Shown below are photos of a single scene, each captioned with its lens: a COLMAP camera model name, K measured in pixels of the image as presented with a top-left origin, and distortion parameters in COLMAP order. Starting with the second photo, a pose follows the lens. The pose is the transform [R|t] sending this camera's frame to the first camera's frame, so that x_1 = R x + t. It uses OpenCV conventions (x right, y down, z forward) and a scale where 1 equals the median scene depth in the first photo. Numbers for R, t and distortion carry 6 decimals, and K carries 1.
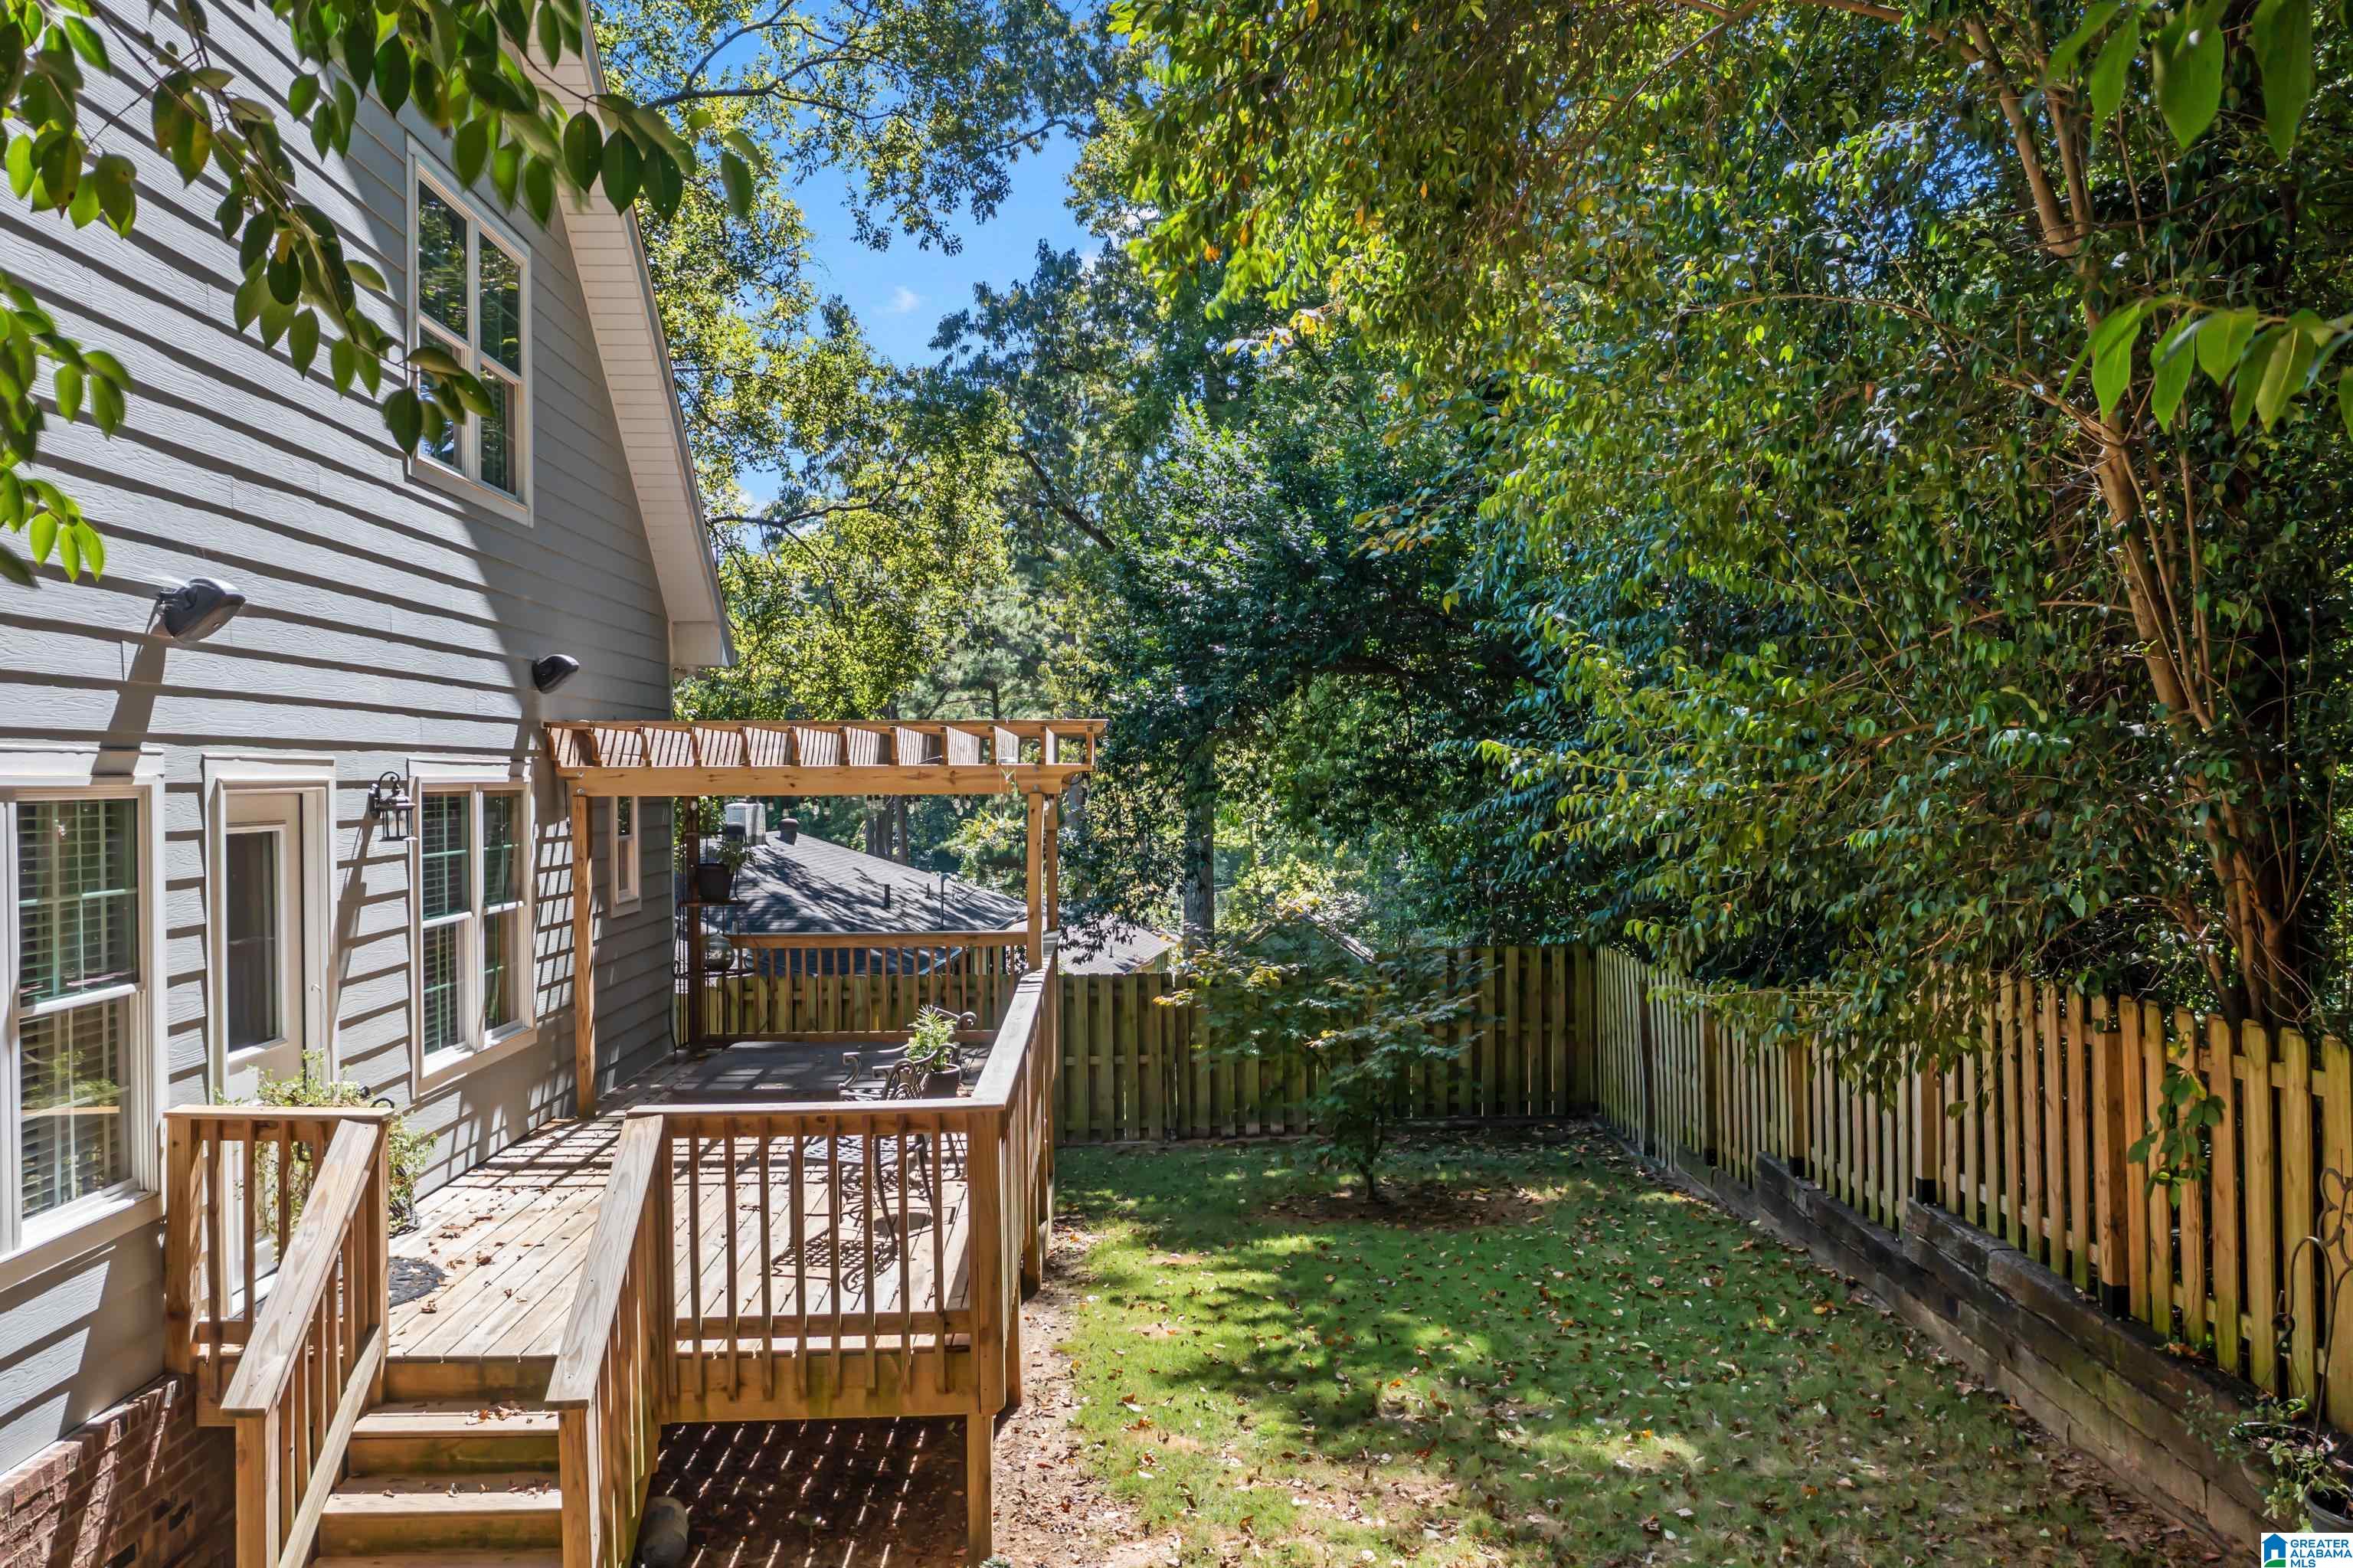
lens RADIAL K [[1854.9, 0, 1182.1], [0, 1854.9, 805.6], [0, 0, 1]] dist [-0.024275, -0.001080]
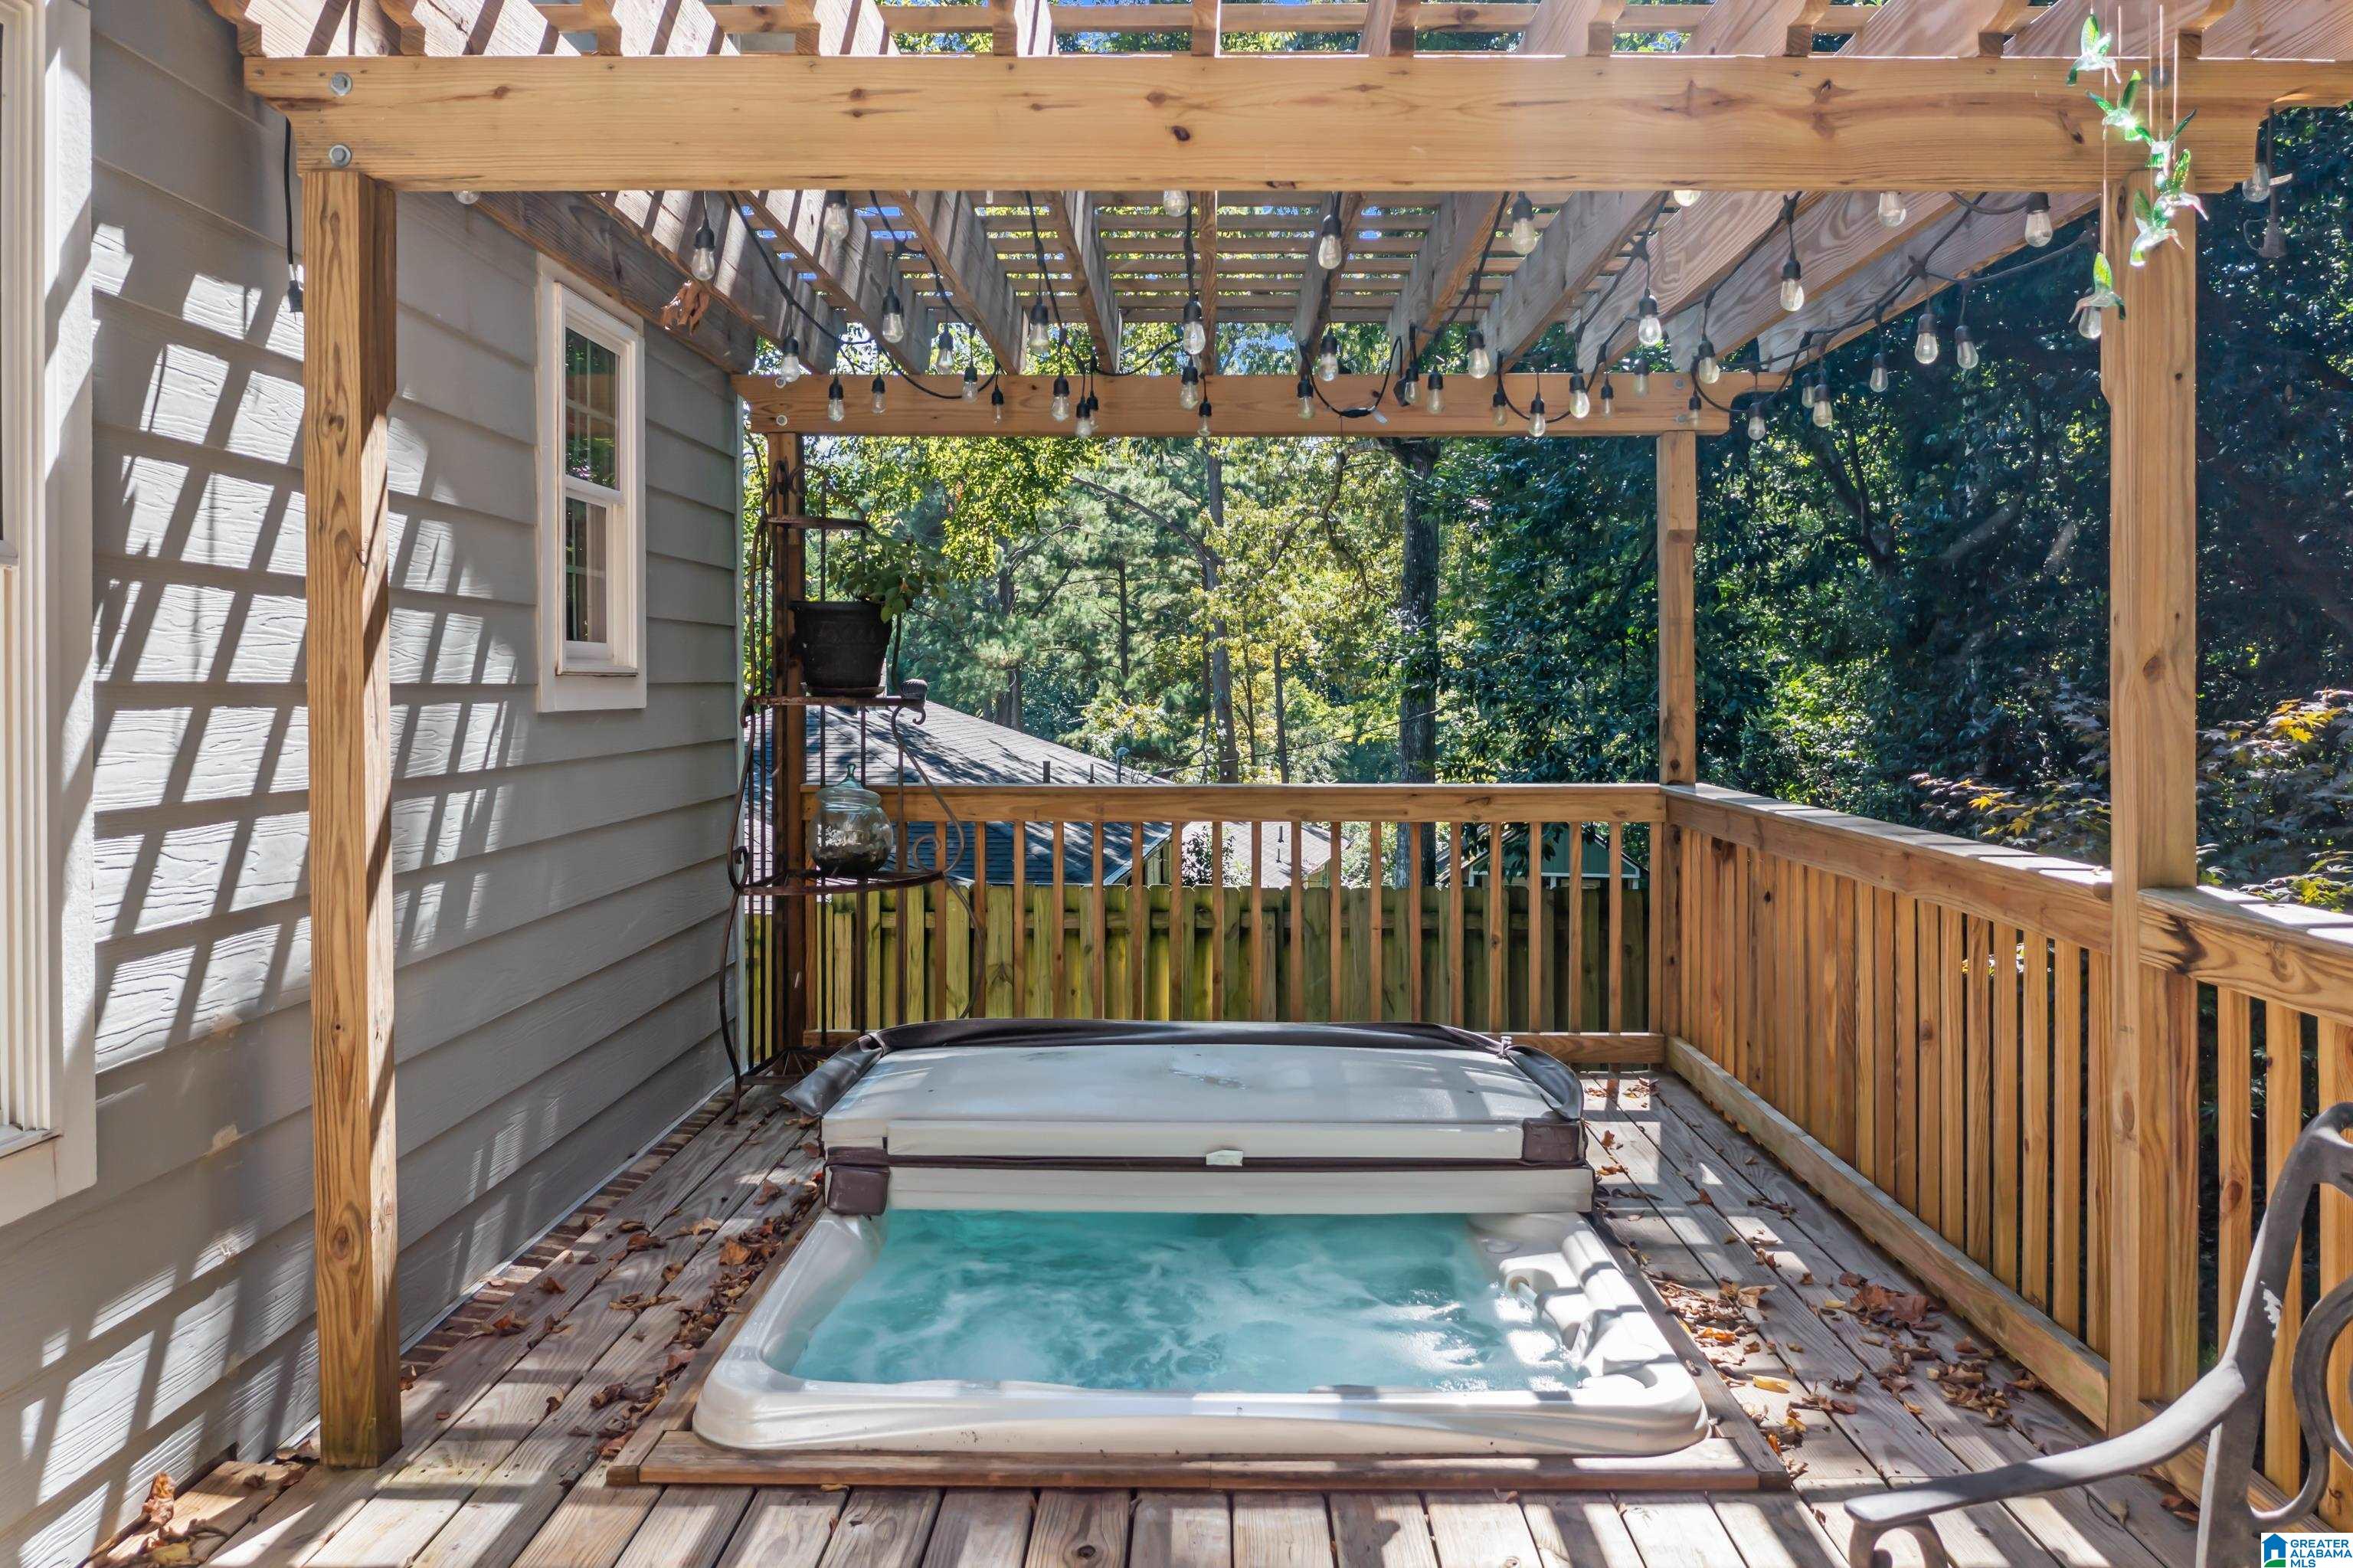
lens RADIAL K [[1854.9, 0, 1182.1], [0, 1854.9, 805.6], [0, 0, 1]] dist [-0.024275, -0.001080]
pose [[0.998264, 0.031542, -0.049734, -0.059145], [-0.029061, 0.998334, 0.049856, 0.019250], [0.051223, -0.048324, 0.997517, 0.225924]]
